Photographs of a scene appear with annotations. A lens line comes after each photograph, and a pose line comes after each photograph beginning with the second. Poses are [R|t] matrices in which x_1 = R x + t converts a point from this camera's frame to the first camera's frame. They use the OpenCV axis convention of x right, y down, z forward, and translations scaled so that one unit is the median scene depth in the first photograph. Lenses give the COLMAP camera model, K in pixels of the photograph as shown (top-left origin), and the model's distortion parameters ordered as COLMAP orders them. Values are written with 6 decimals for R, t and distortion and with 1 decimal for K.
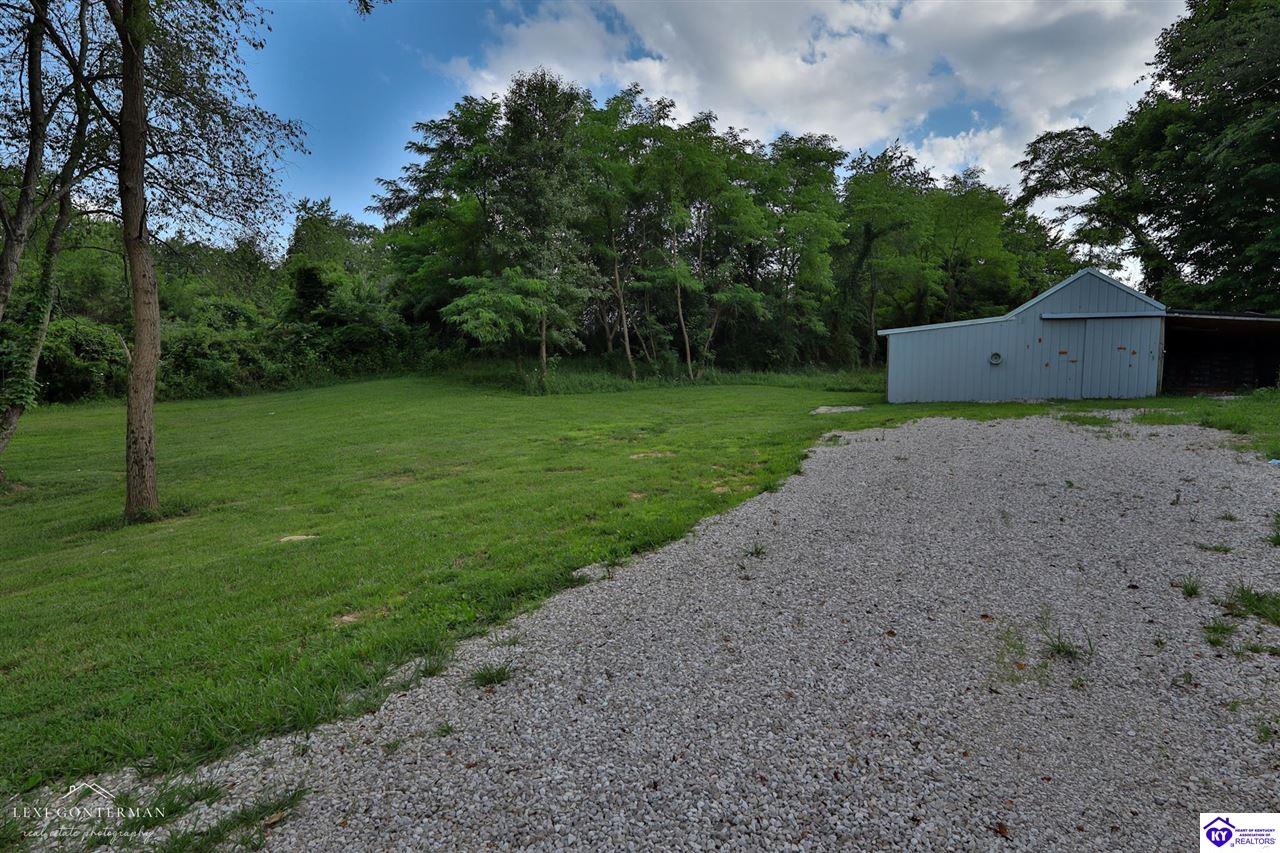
lens RADIAL K [[695.1, 0, 644.2], [0, 695.1, 435.1], [0, 0, 1]] dist [-0.012118, -0.000773]
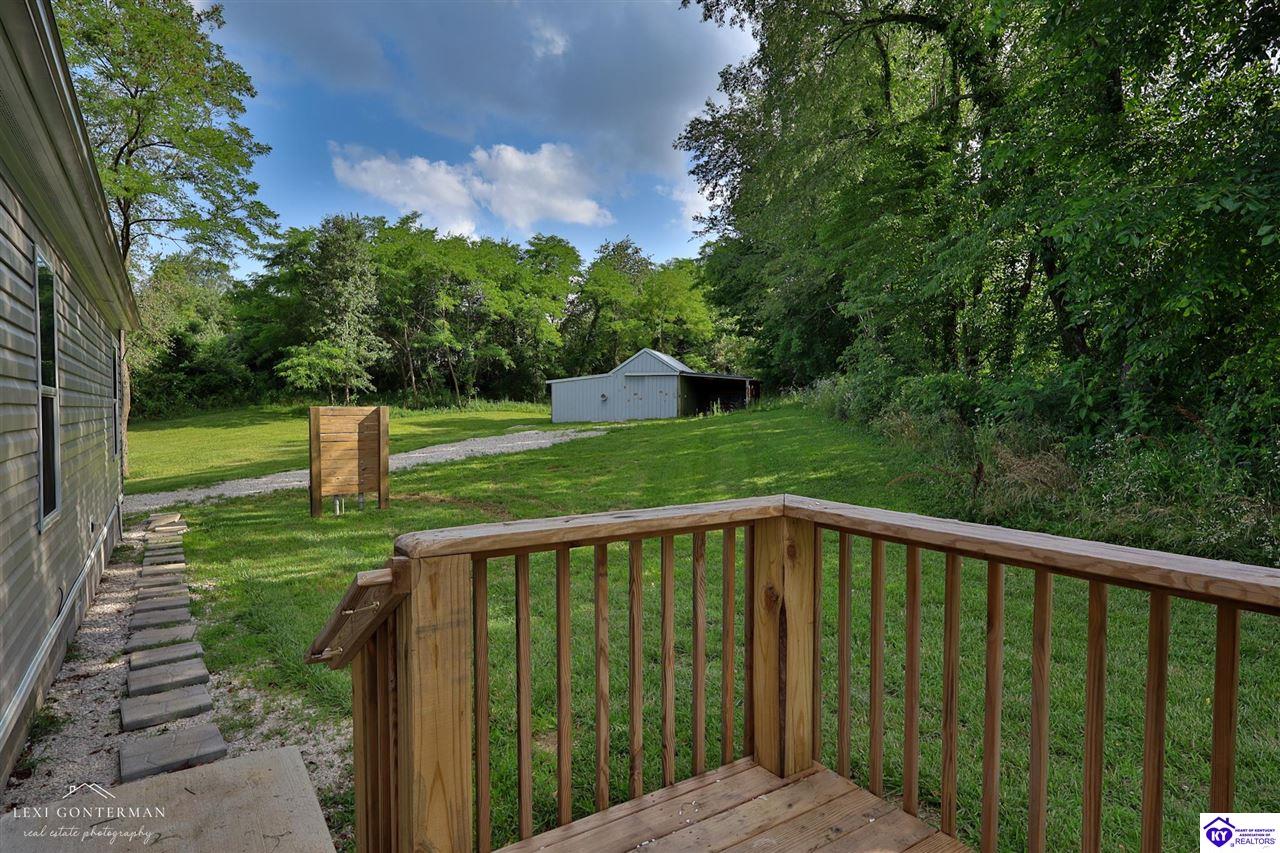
lens RADIAL K [[695.1, 0, 638.8], [0, 695.1, 426.8], [0, 0, 1]] dist [-0.012118, -0.000773]
pose [[0.984803, -0.016135, 0.172927, 0.229892], [0.023039, 0.999012, -0.037992, 0.029206], [-0.172143, 0.041398, 0.984202, -0.628159]]
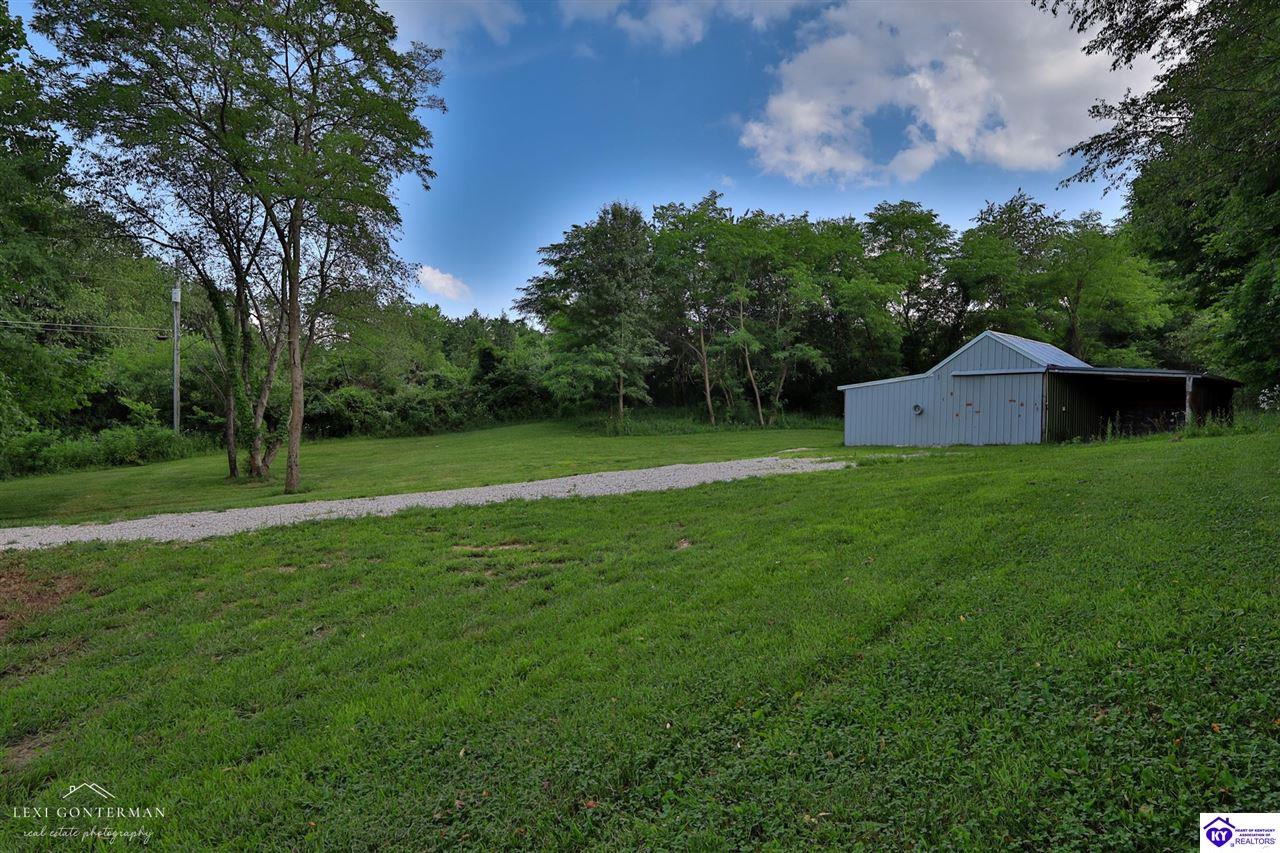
lens RADIAL K [[695.1, 0, 644.4], [0, 695.1, 425.0], [0, 0, 1]] dist [-0.012118, -0.000773]
pose [[0.915109, 0.003974, -0.403187, 0.448318], [-0.032580, 0.997410, -0.064116, 0.004916], [0.401888, 0.071809, 0.912869, -0.207240]]
